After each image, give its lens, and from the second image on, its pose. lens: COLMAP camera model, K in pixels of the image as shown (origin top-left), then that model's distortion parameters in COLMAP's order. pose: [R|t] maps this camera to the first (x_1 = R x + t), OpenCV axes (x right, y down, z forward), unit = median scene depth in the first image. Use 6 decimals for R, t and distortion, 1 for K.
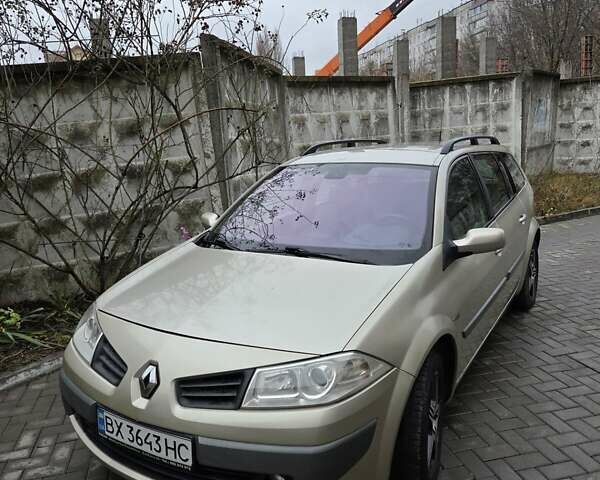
lens RADIAL K [[536.3, 0, 300.0], [0, 536.3, 240.0], [0, 0, 1]] dist [0.097934, -0.086862]
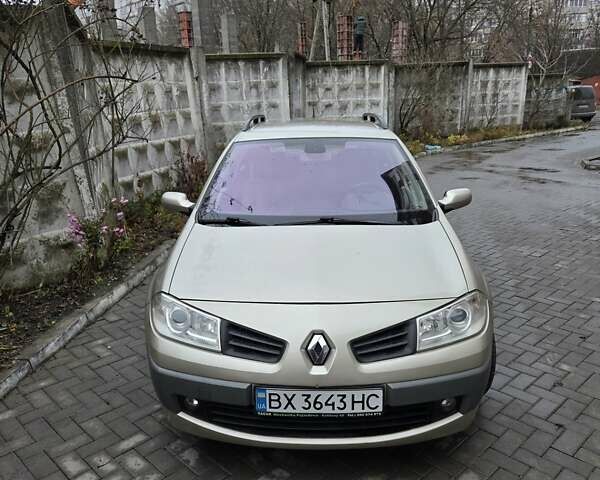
lens RADIAL K [[532.2, 0, 299.4], [0, 532.2, 253.1], [0, 0, 1]] dist [0.083573, -0.000952]
pose [[0.862514, -0.118912, 0.491863, -0.210013], [0.082913, 0.992071, 0.094449, -0.007528], [-0.499194, -0.040682, 0.865535, 0.032359]]
